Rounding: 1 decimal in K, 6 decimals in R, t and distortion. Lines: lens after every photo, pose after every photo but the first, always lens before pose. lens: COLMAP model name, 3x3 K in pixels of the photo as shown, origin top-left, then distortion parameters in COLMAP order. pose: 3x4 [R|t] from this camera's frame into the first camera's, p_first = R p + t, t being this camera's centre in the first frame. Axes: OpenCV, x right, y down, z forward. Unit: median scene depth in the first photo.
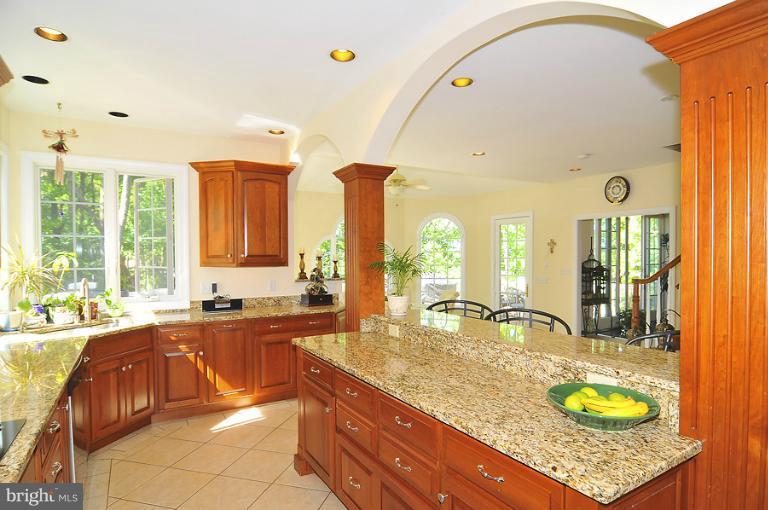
lens RADIAL K [[421.2, 0, 386.4], [0, 421.2, 263.0], [0, 0, 1]] dist [-0.006730, -0.002880]
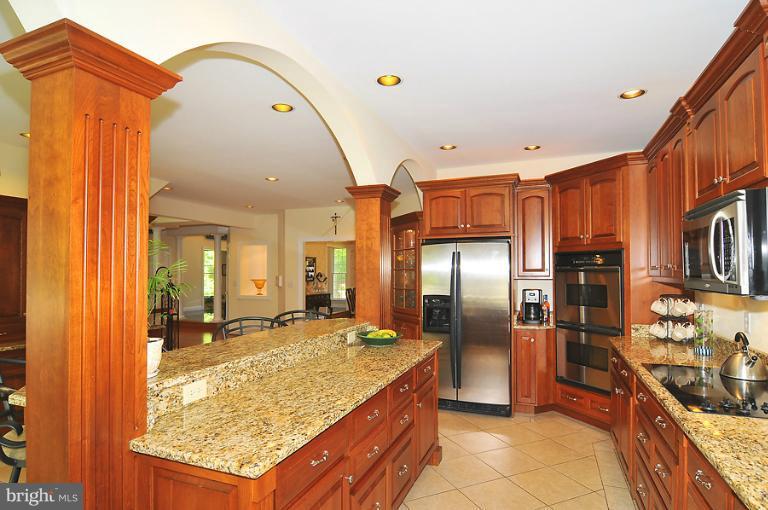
lens RADIAL K [[421.2, 0, 386.4], [0, 421.2, 263.0], [0, 0, 1]] dist [-0.006730, -0.002880]
pose [[-0.612042, 0.017108, 0.790641, -0.783890], [0.011469, 0.999853, -0.012757, -0.016192], [-0.790742, 0.001261, -0.612148, 1.430439]]
